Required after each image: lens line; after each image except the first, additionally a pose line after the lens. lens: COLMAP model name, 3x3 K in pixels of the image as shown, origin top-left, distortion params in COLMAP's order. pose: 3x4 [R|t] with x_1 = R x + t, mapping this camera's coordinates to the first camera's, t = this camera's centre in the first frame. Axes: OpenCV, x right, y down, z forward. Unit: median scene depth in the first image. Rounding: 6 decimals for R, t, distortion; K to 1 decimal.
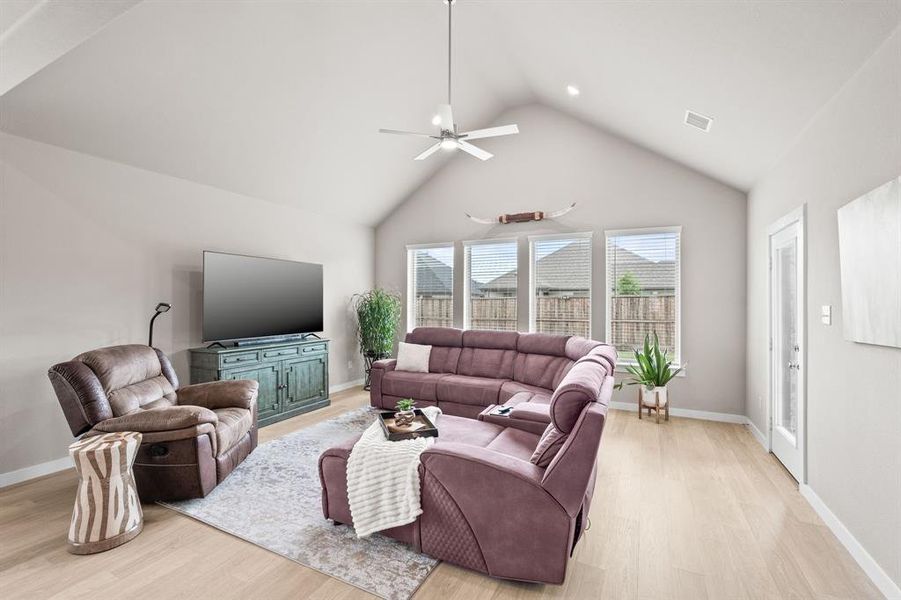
lens RADIAL K [[393.0, 0, 450.5], [0, 393.0, 300.0], [0, 0, 1]] dist [-0.002074, -0.000233]
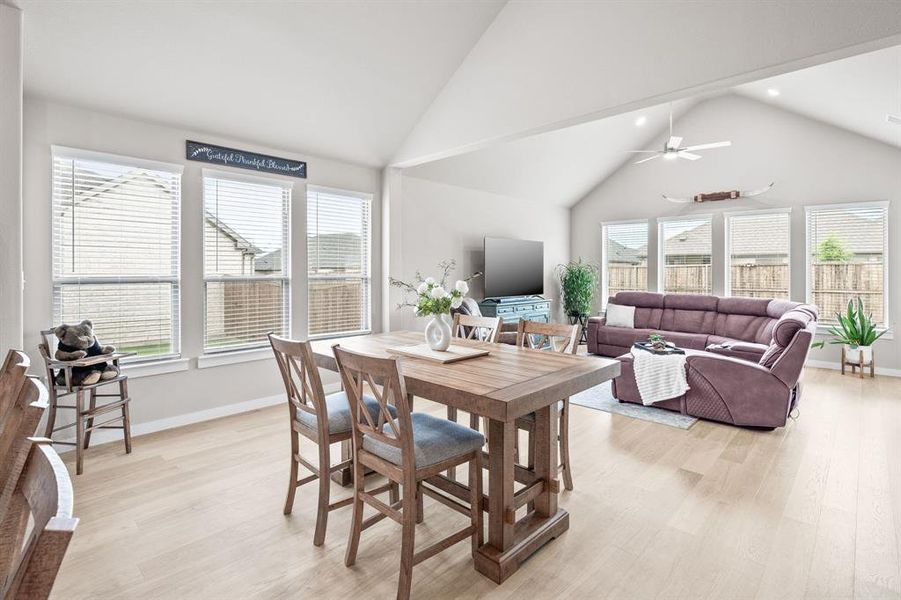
lens RADIAL K [[437.1, 0, 451.0], [0, 437.1, 270.1], [0, 0, 1]] dist [-0.000456, -0.000507]
pose [[0.956844, -0.002787, -0.290588, -0.220397], [0.004077, 0.999984, 0.003834, -0.005660], [0.290572, -0.004853, 0.956841, -0.506289]]
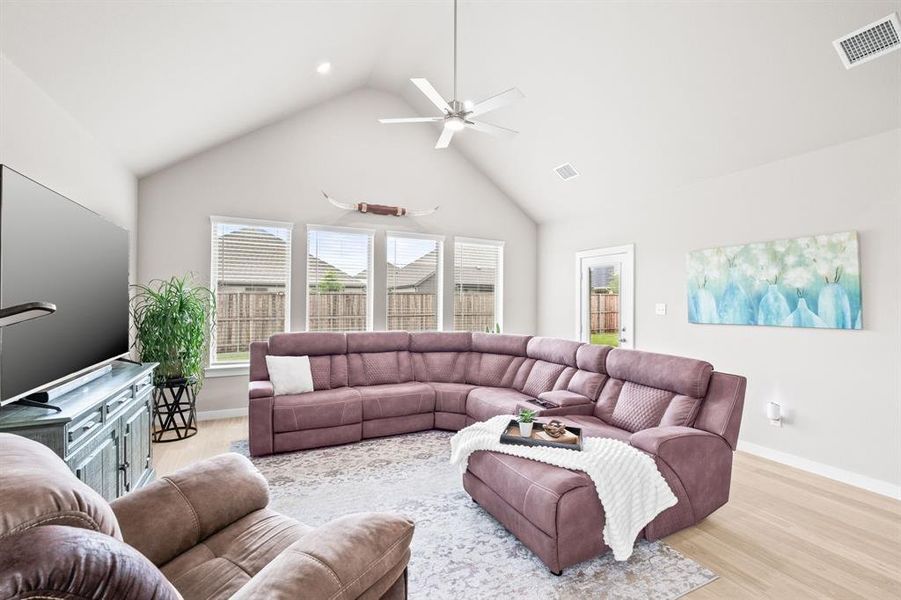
lens RADIAL K [[393.0, 0, 450.5], [0, 393.0, 300.0], [0, 0, 1]] dist [-0.002074, -0.000233]
pose [[0.612865, 0.002675, 0.790183, -0.536476], [-0.010467, 0.999934, 0.004733, -0.000480], [-0.790118, -0.011171, 0.612853, 0.340679]]
